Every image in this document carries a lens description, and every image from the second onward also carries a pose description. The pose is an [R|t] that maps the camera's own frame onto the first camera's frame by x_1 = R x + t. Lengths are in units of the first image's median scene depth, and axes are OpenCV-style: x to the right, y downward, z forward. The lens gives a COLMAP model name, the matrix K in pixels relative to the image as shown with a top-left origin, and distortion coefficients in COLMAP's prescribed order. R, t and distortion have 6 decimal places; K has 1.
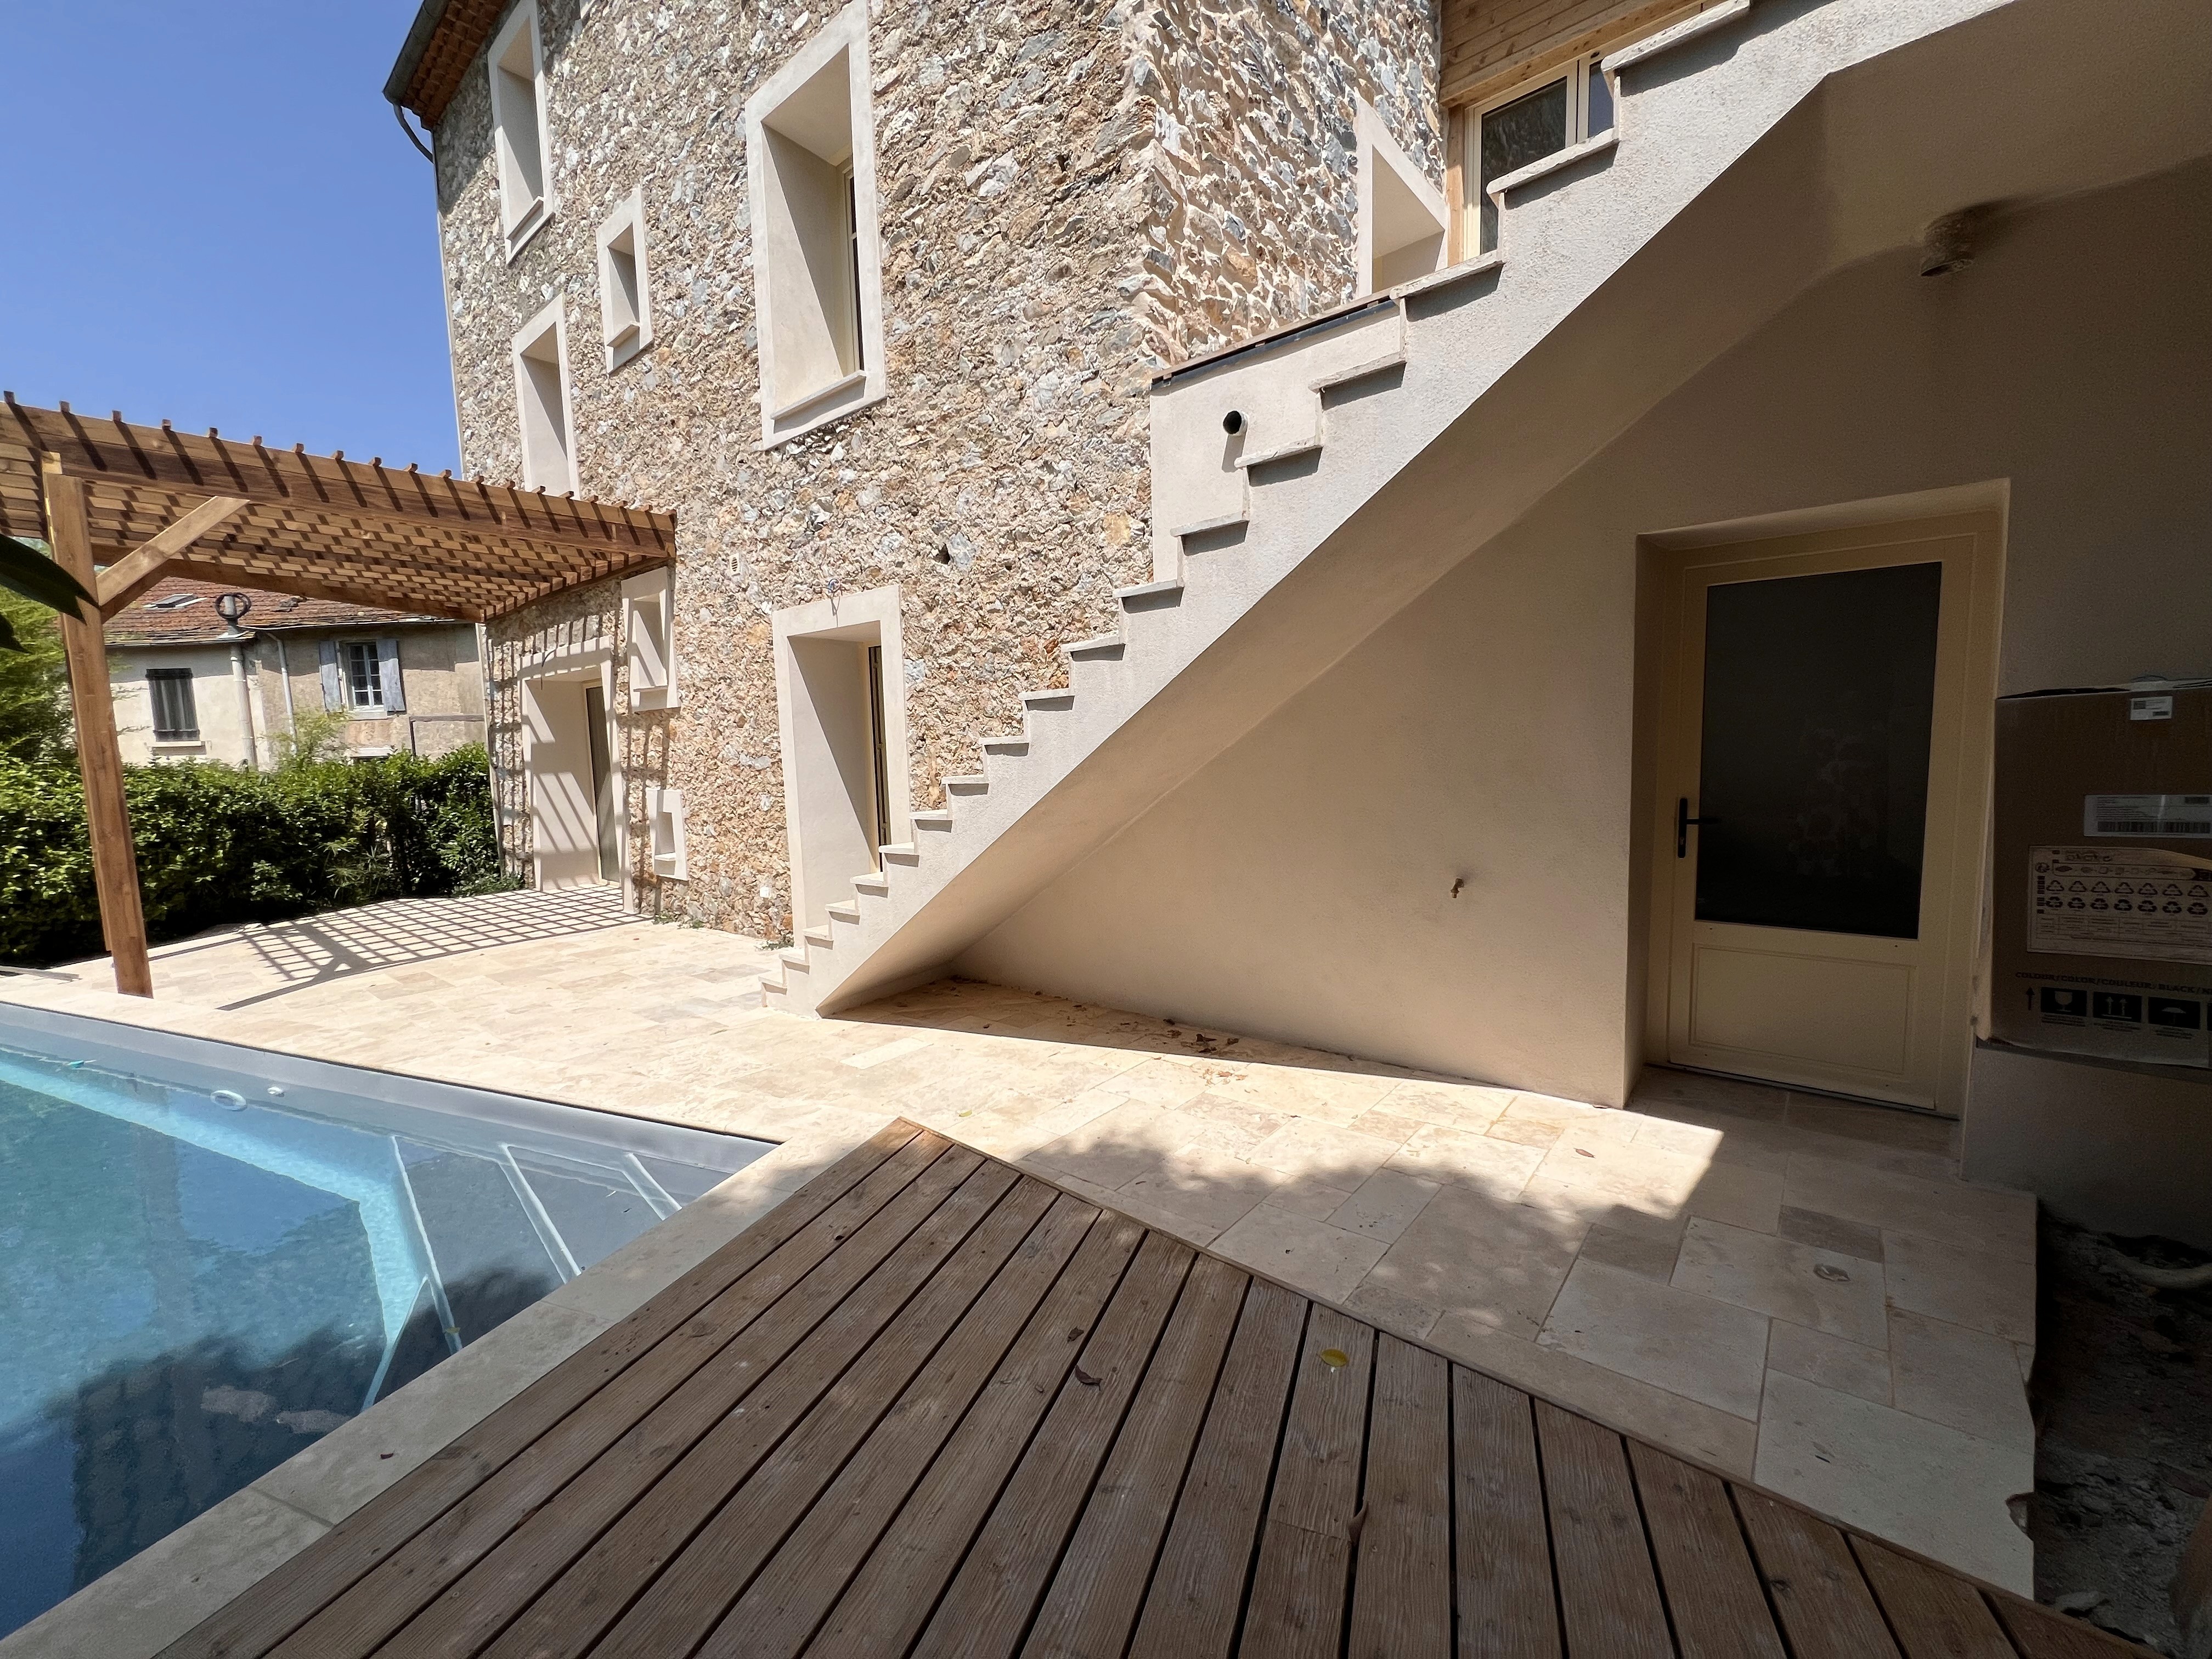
lens RADIAL K [[881.8, 0, 1100.1], [0, 881.8, 823.6], [0, 0, 1]] dist [-0.001307, -0.000297]
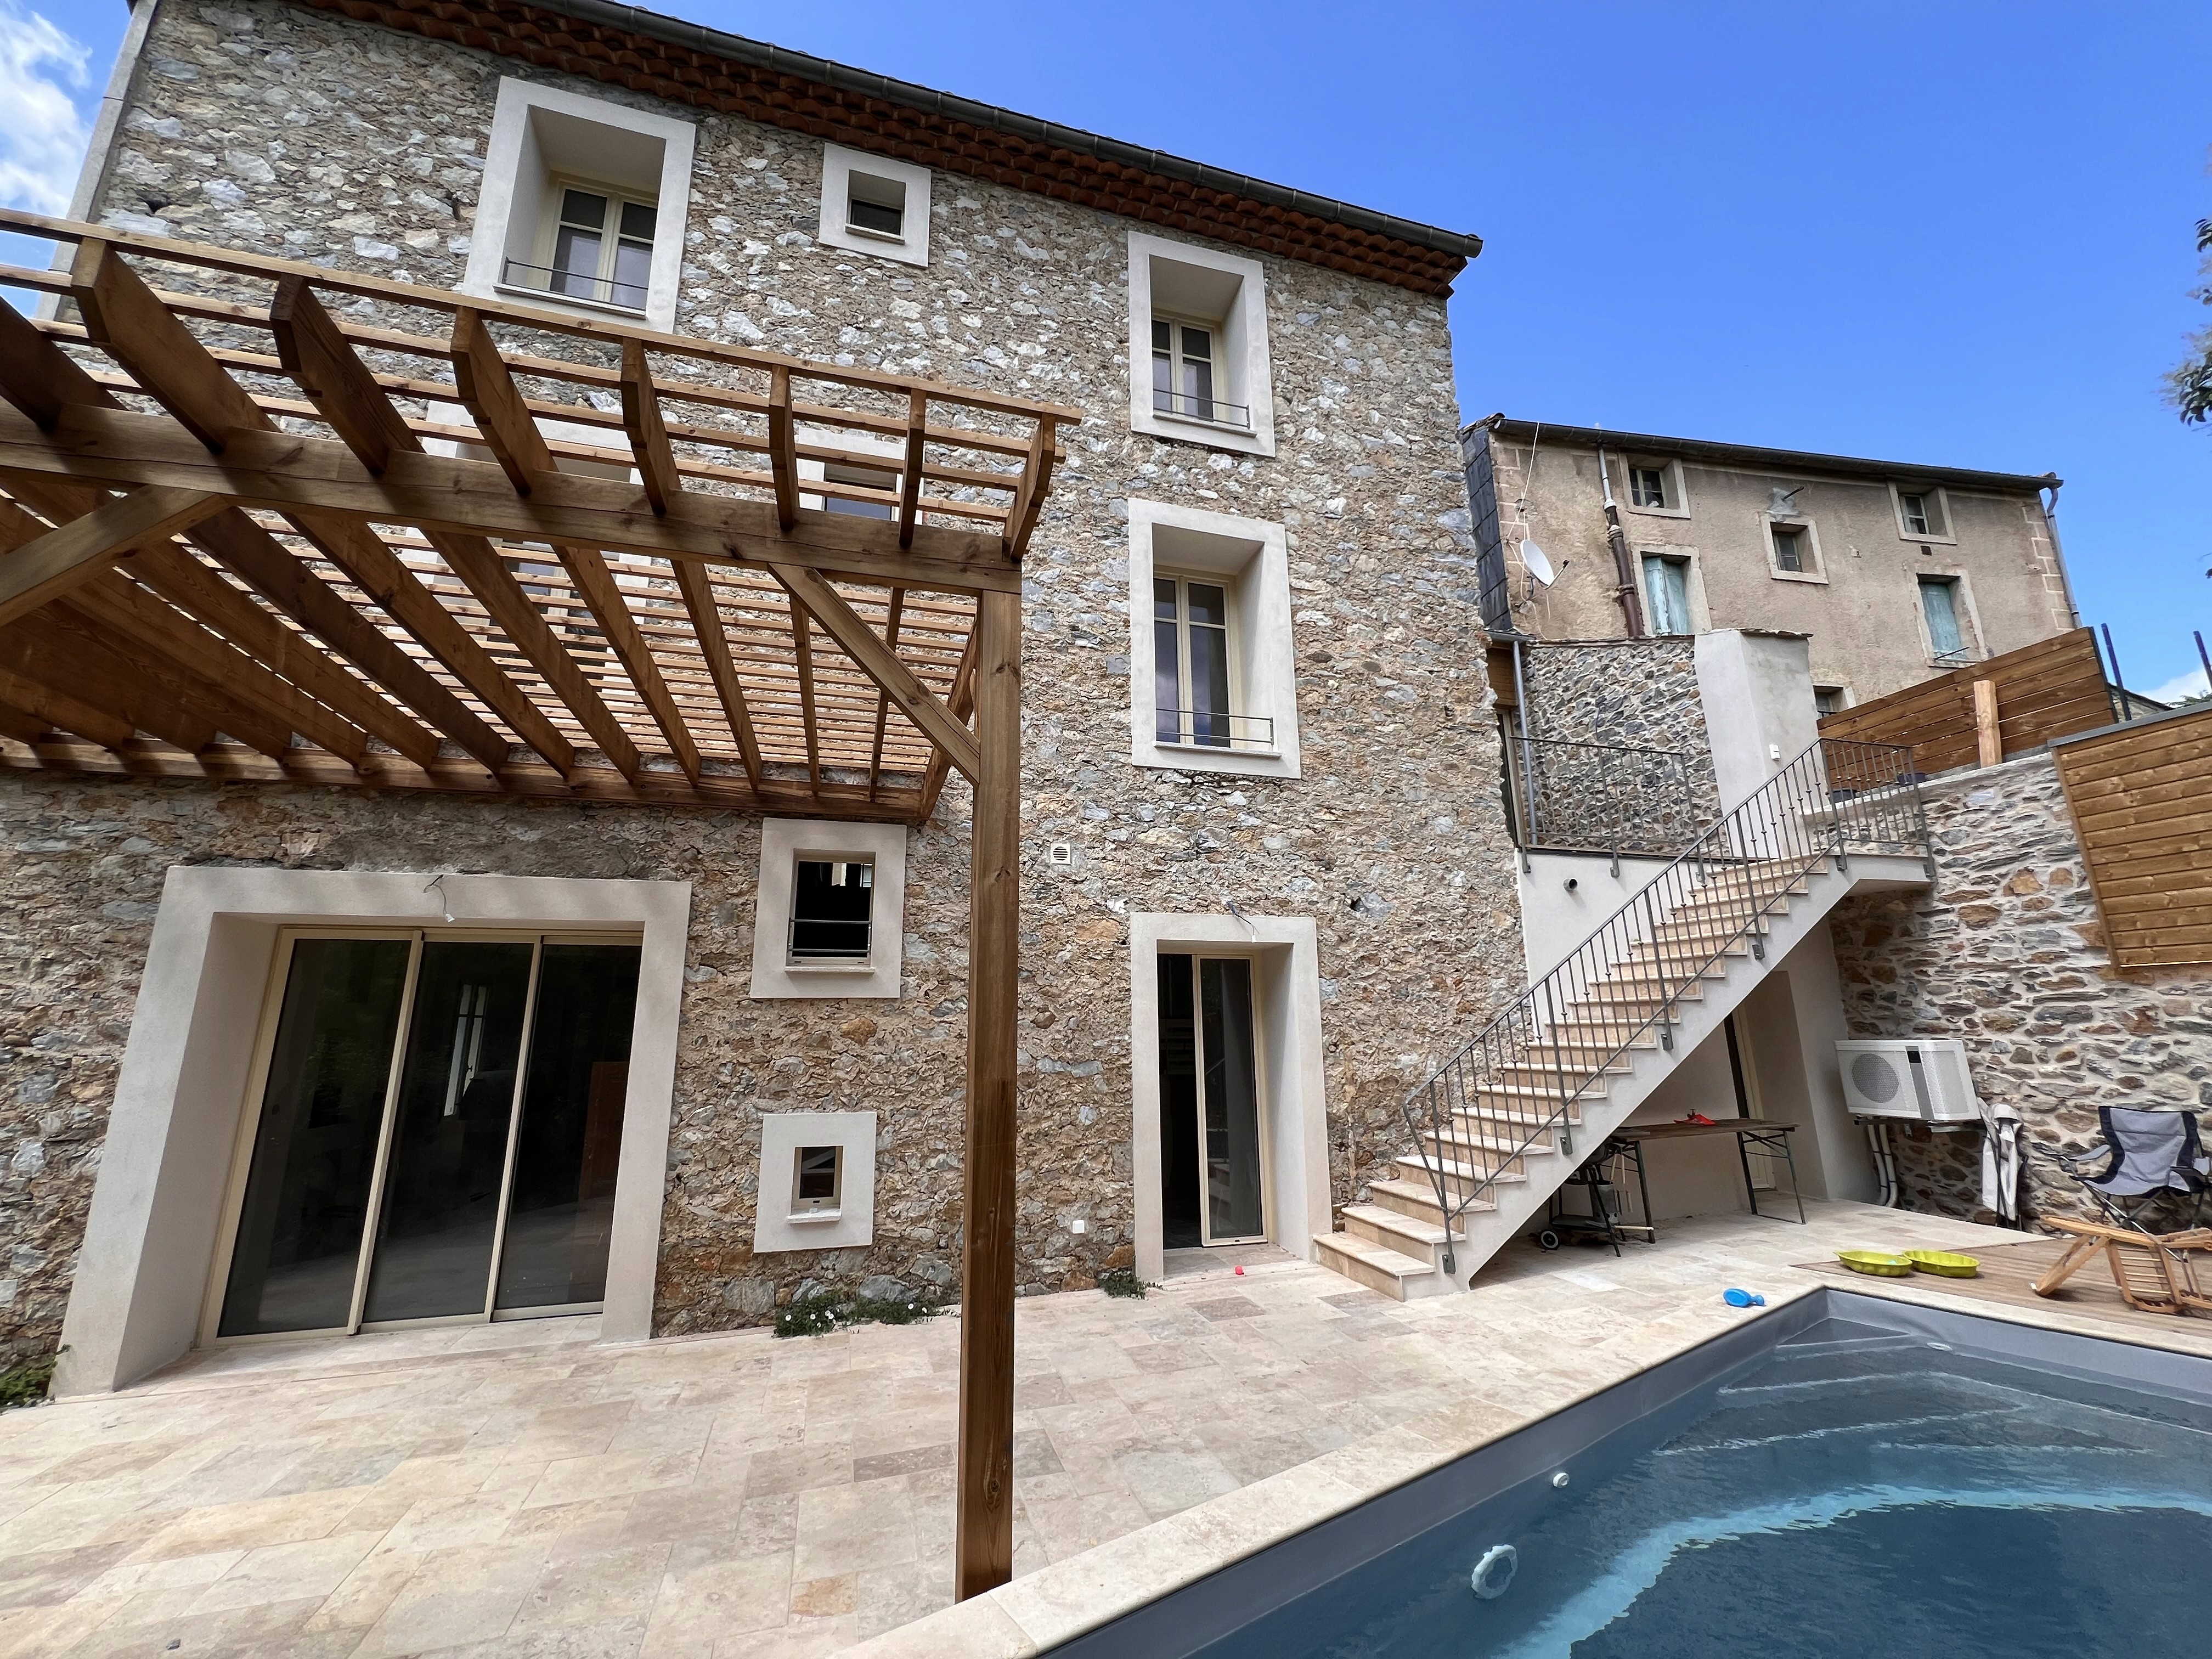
lens RADIAL K [[881.8, 0, 1100.1], [0, 881.8, 823.6], [0, 0, 1]] dist [-0.001307, -0.000297]
pose [[0.550962, 0.214366, 0.806528, -1.512646], [0.074406, 0.949979, -0.303322, -0.043074], [-0.831207, 0.227130, 0.507452, 0.614680]]
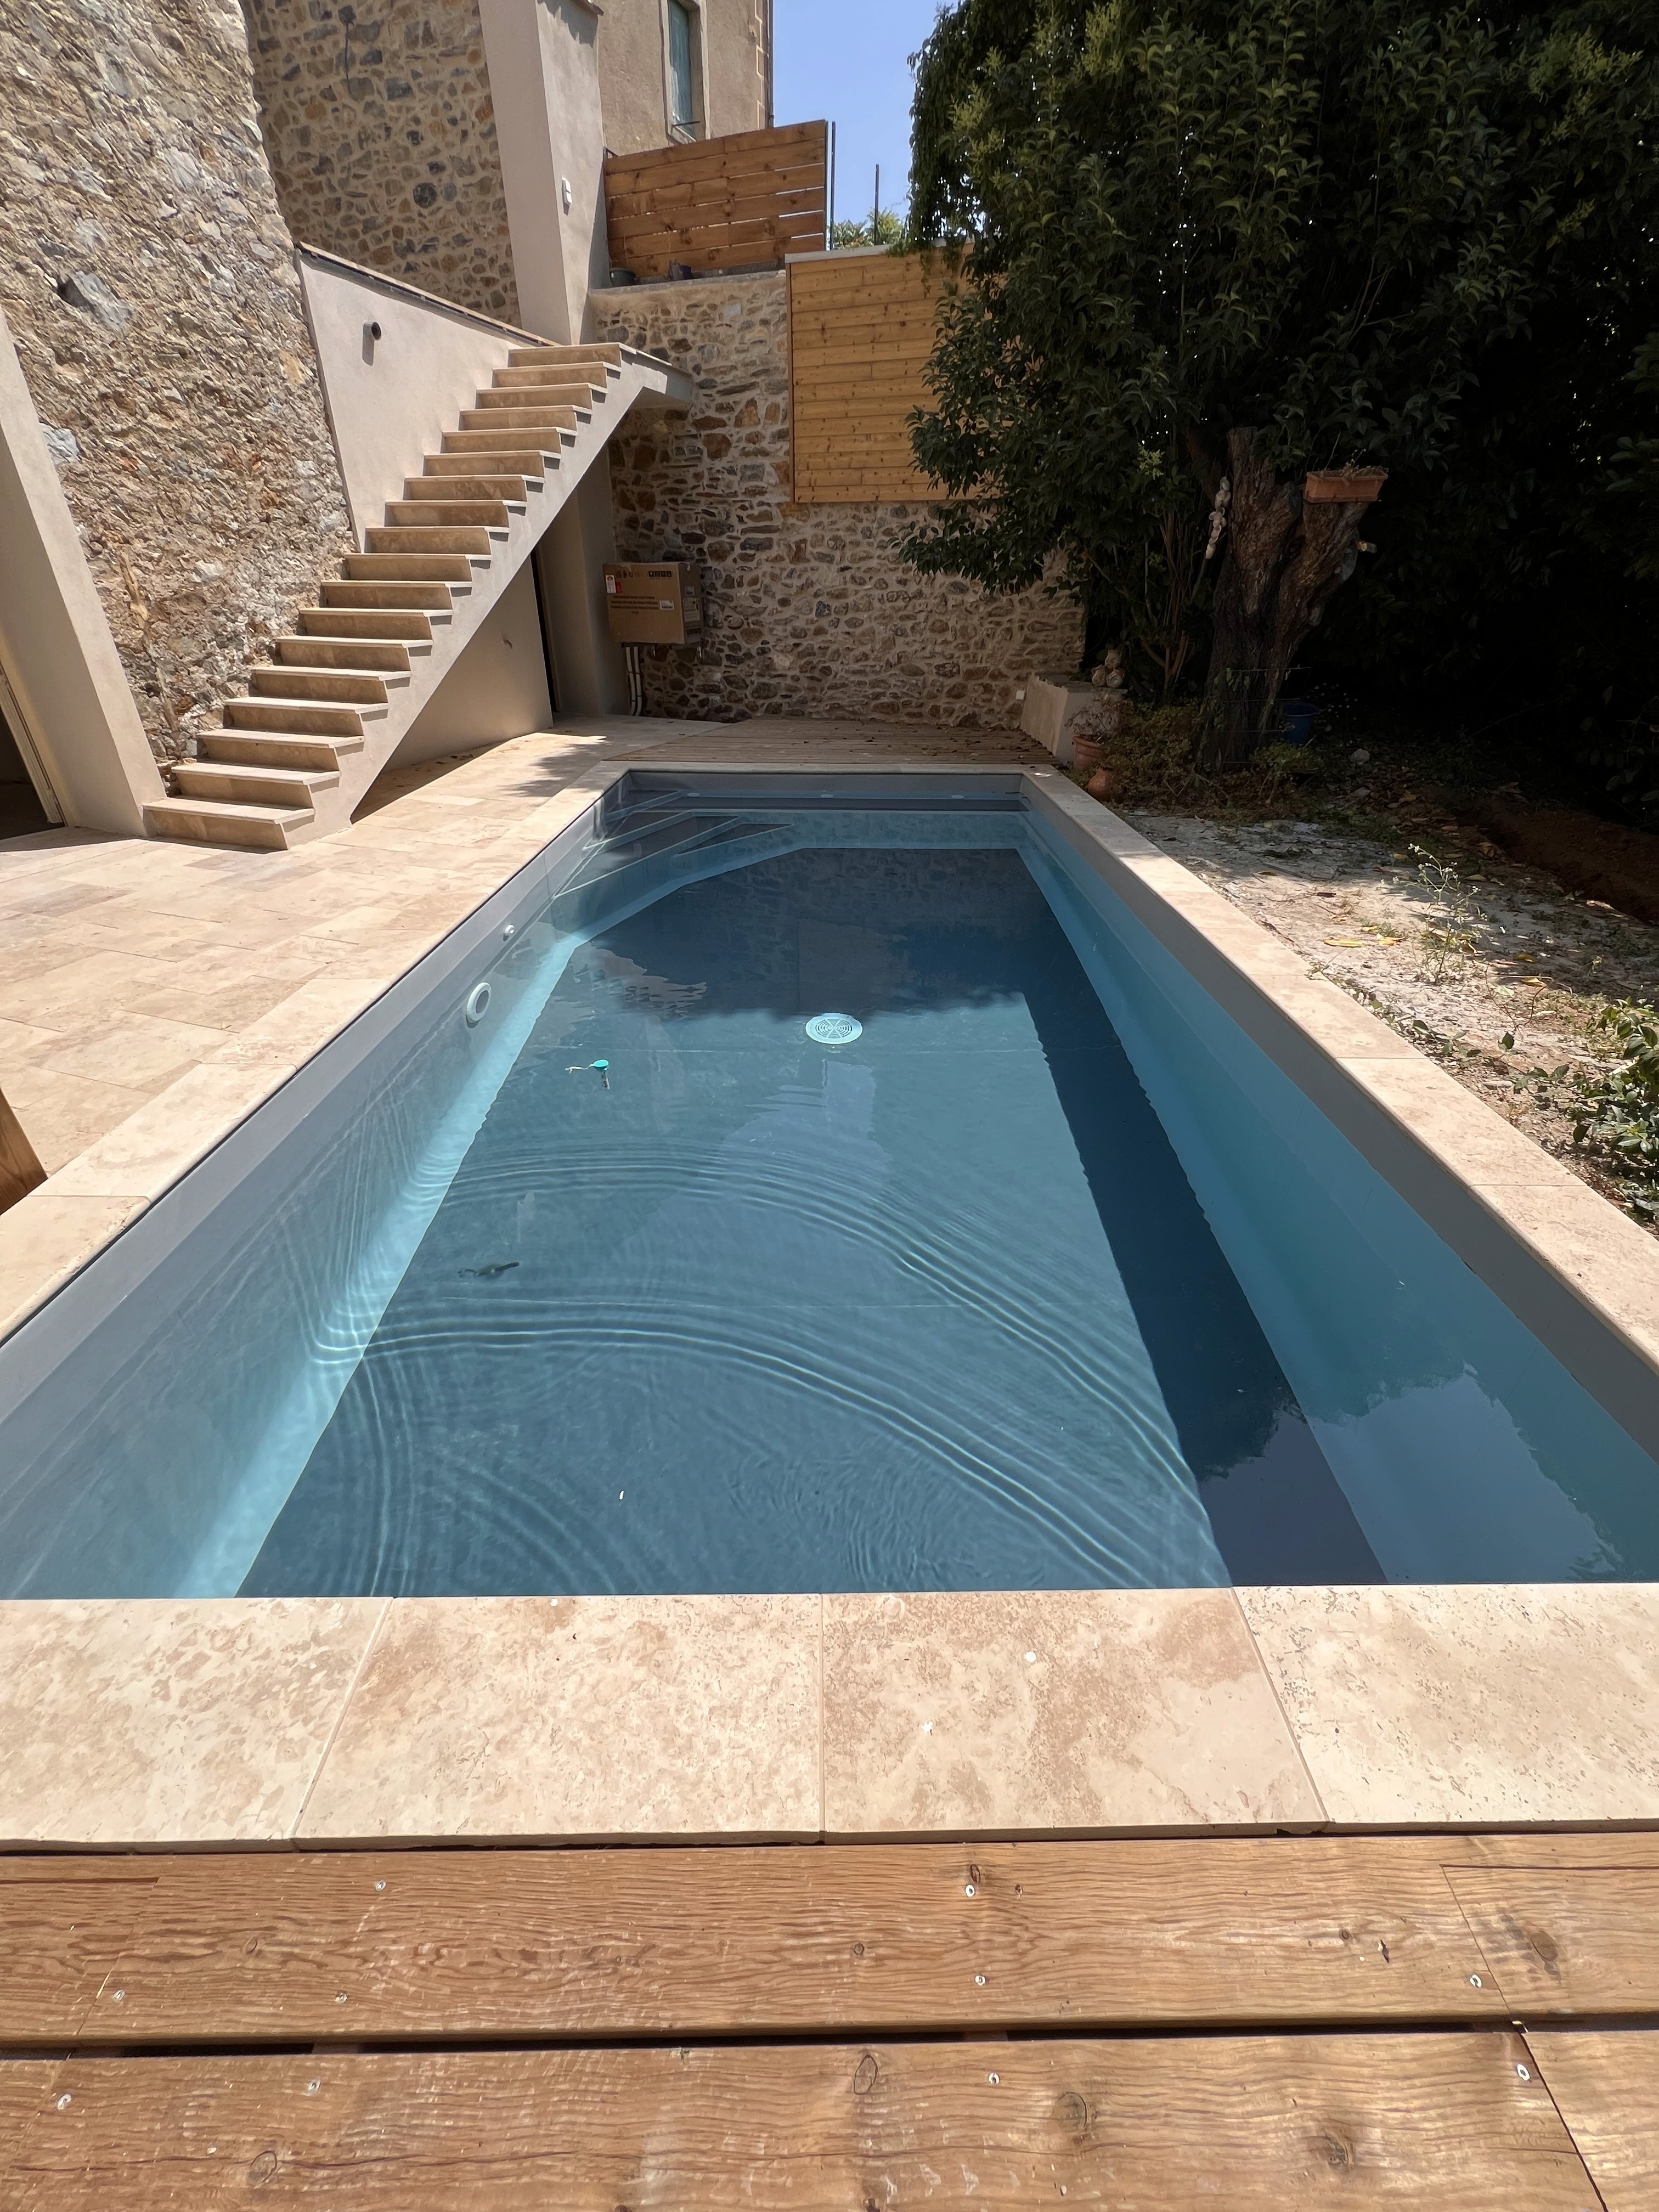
lens RADIAL K [[881.8, 0, 833.0], [0, 881.8, 1100.6], [0, 0, 1]] dist [-0.001307, -0.000297]
pose [[-0.372645, -0.446761, 0.813352, -1.503403], [0.087764, 0.855585, 0.510169, -0.003505], [-0.923815, 0.261495, -0.279620, 0.760033]]
